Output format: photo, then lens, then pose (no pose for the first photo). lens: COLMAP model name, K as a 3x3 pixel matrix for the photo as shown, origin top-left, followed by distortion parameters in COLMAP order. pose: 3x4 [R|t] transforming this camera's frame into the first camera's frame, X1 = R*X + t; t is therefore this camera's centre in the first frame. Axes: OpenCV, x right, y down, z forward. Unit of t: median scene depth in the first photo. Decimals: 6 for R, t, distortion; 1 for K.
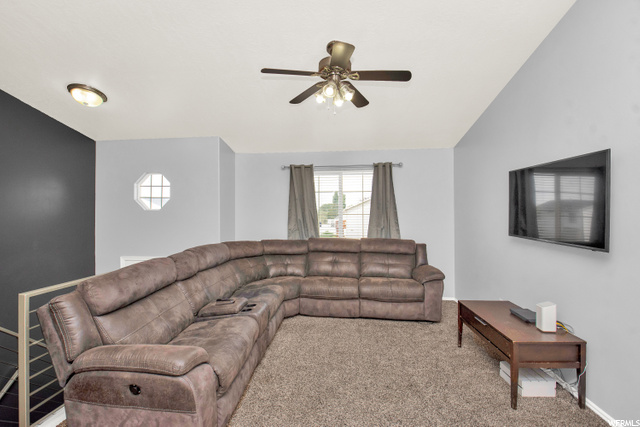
lens RADIAL K [[290.9, 0, 316.9], [0, 290.9, 211.3], [0, 0, 1]] dist [-0.035418, -0.001714]
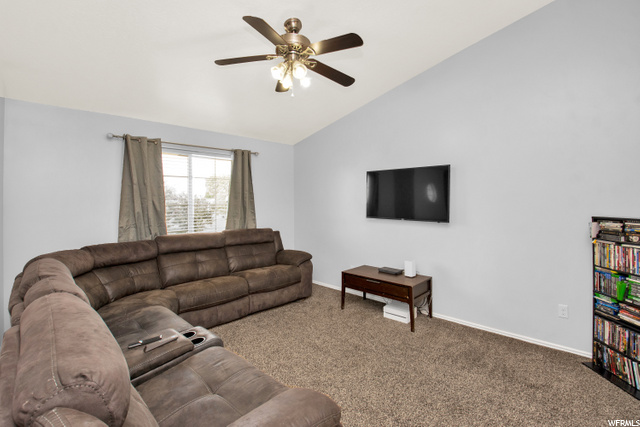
lens RADIAL K [[290.9, 0, 319.9], [0, 290.9, 209.9], [0, 0, 1]] dist [-0.035418, -0.001714]
pose [[0.595153, -0.028302, 0.803114, -0.387535], [0.002992, 0.999451, 0.033004, -0.000515], [-0.803607, -0.017240, 0.594911, 0.227871]]
